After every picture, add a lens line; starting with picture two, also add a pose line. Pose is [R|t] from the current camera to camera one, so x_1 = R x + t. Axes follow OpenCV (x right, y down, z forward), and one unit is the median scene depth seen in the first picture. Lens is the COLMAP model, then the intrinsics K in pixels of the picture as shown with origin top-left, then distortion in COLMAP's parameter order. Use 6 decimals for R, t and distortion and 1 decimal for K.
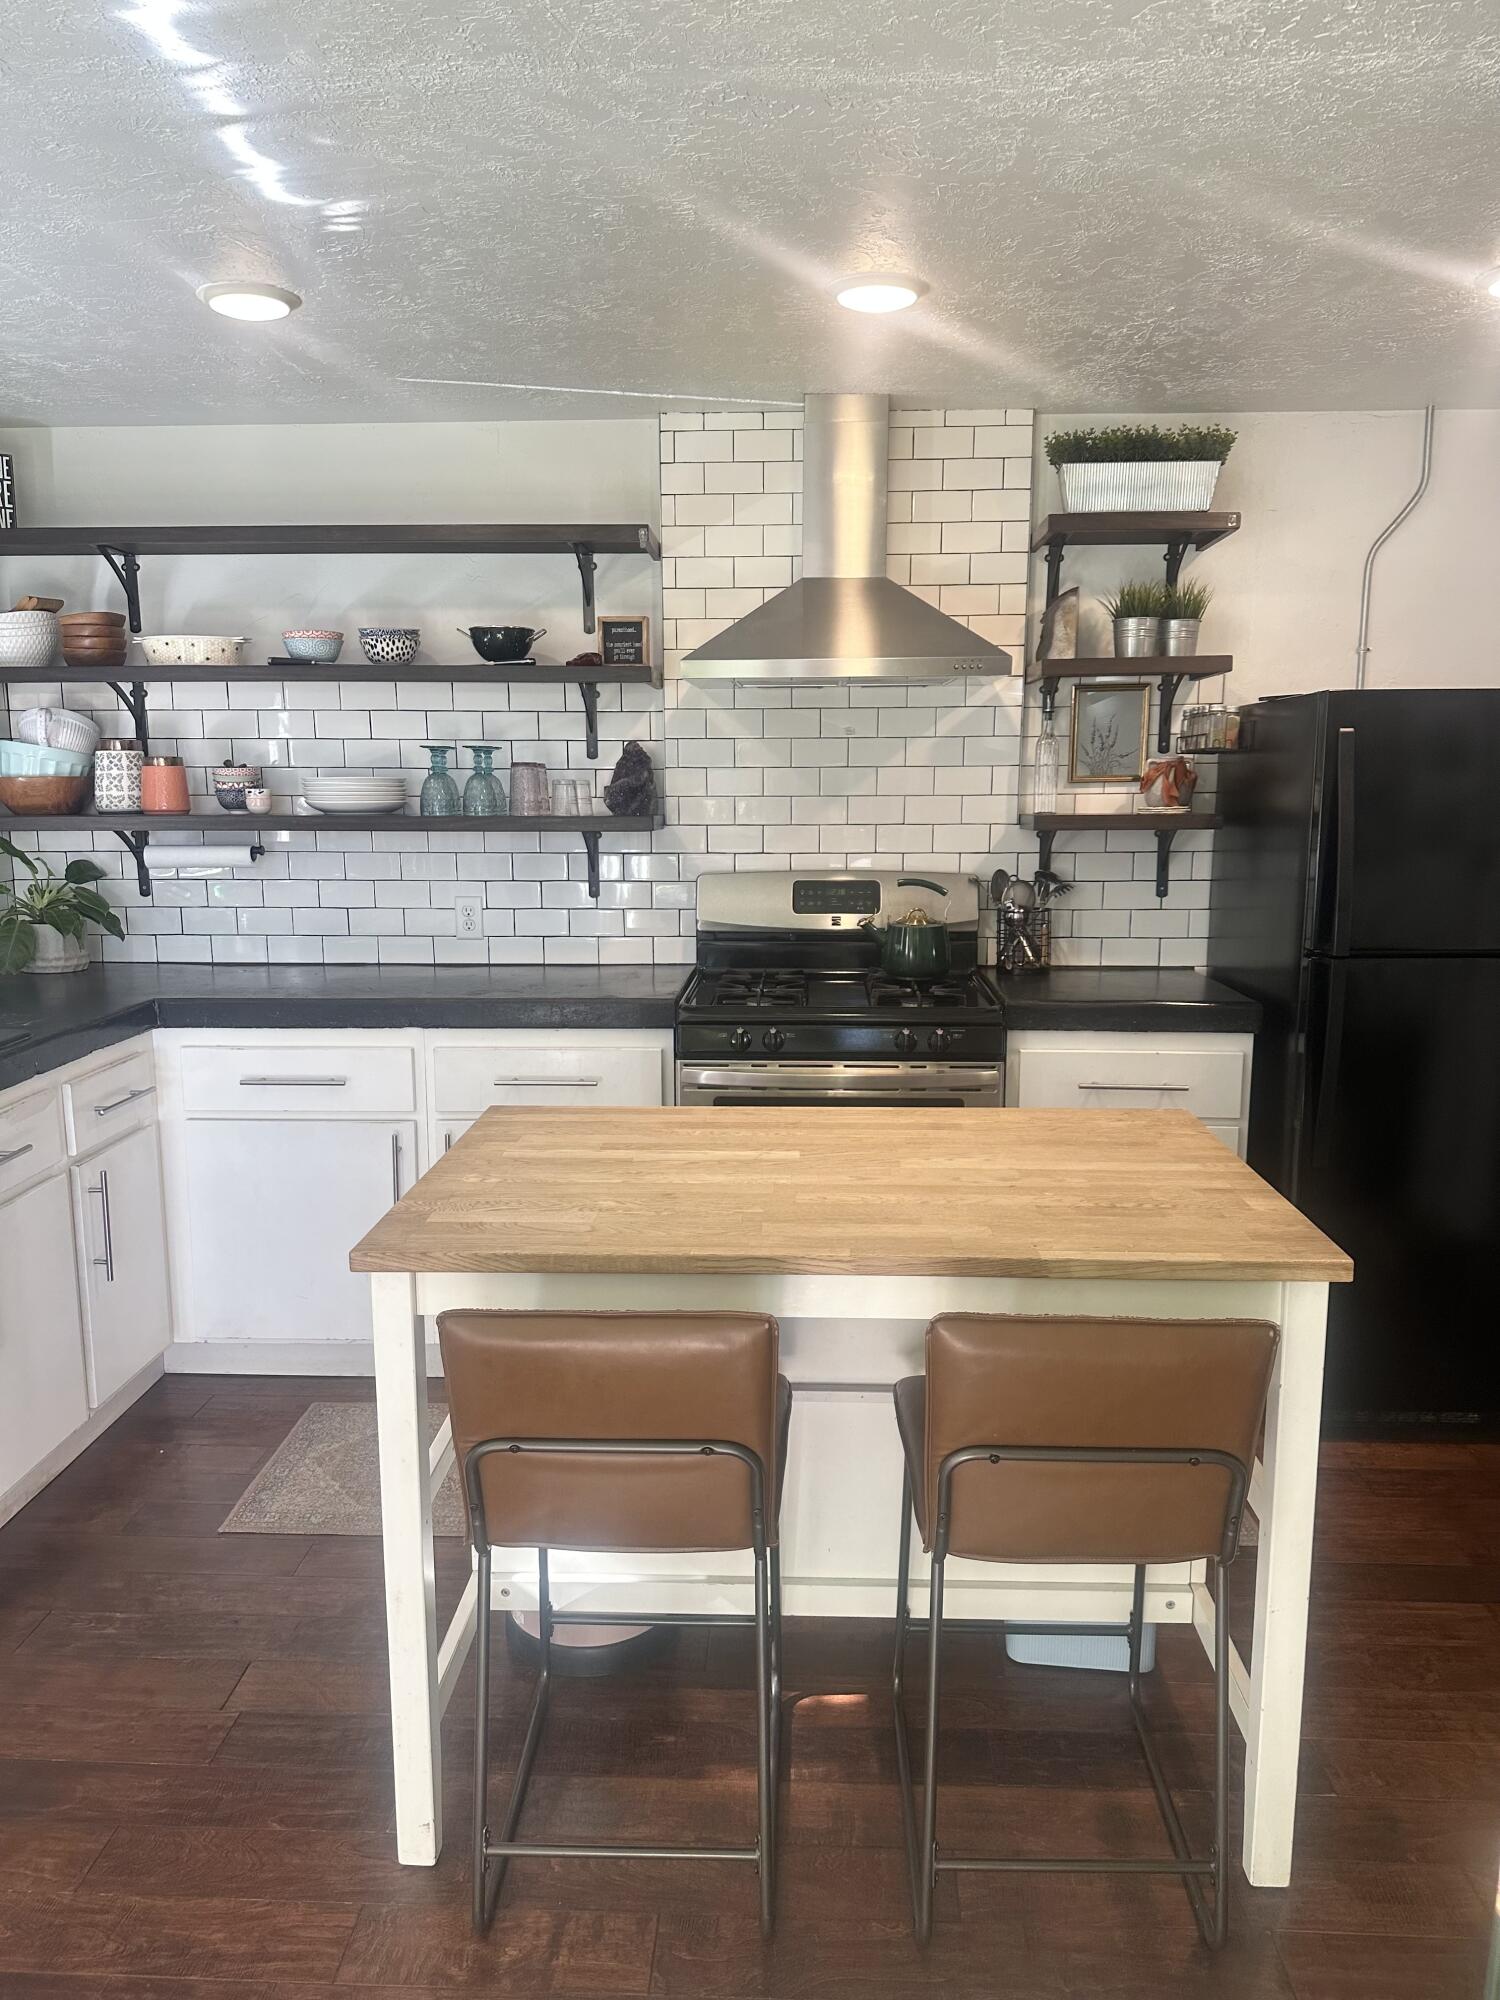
lens RADIAL K [[1409.2, 0, 750.0], [0, 1409.2, 1000.0], [0, 0, 1]] dist [-0.005951, -0.002945]
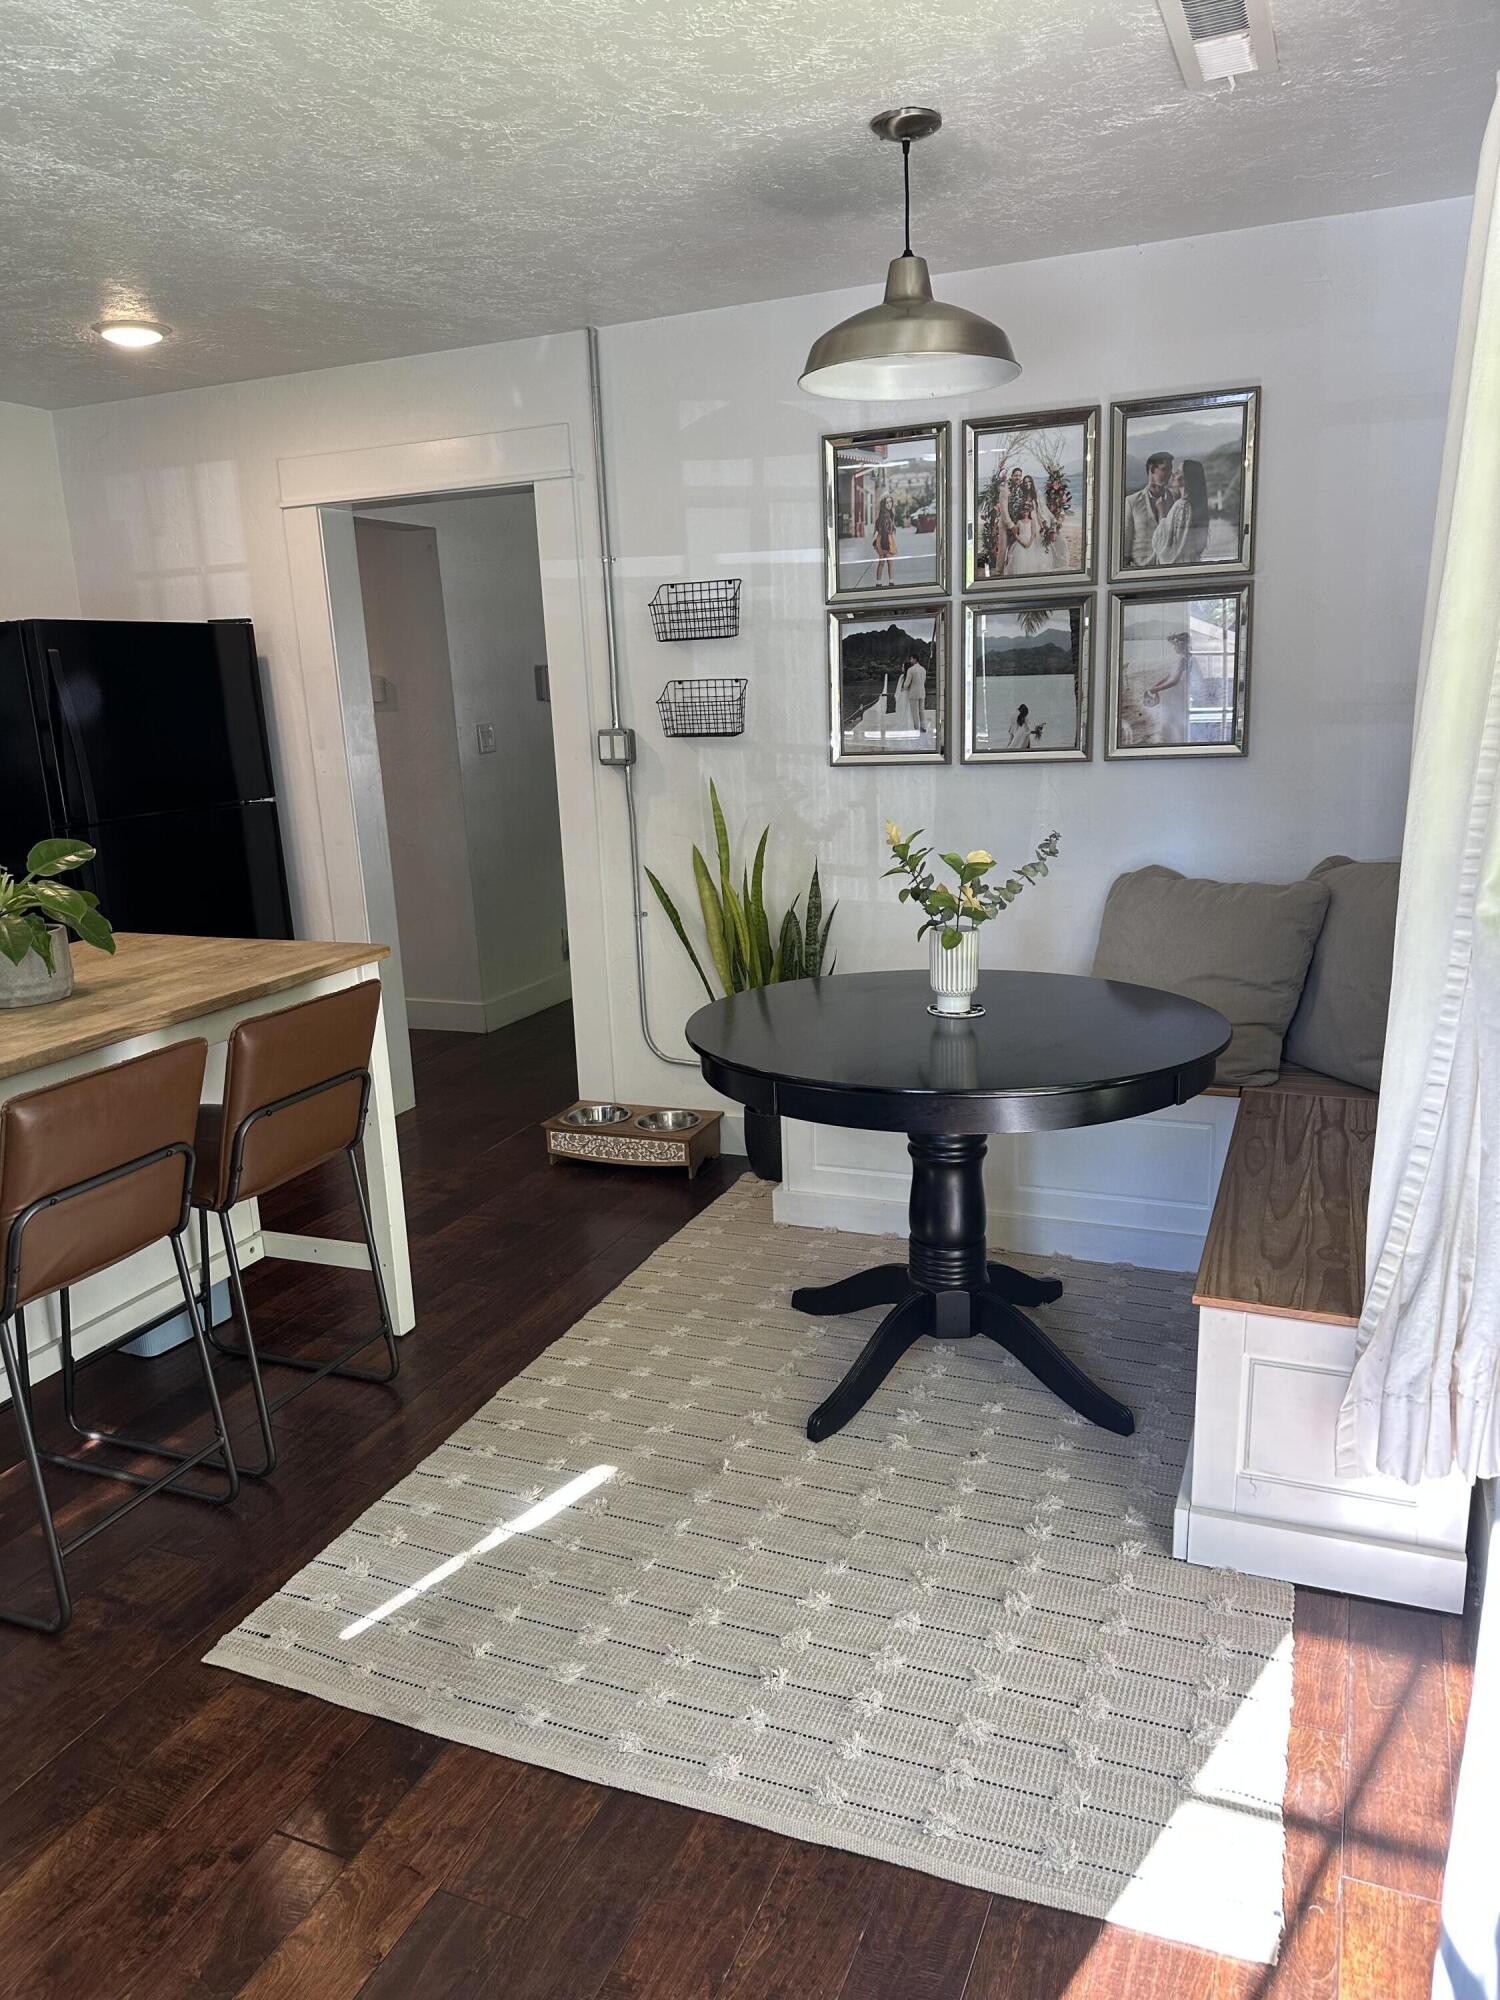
lens RADIAL K [[1409.2, 0, 750.0], [0, 1409.2, 1000.0], [0, 0, 1]] dist [-0.005951, -0.002945]
pose [[0.355626, -0.221428, 0.908020, -0.993947], [0.186264, 0.968833, 0.163307, 0.048105], [-0.915880, 0.111055, 0.385787, -0.079721]]
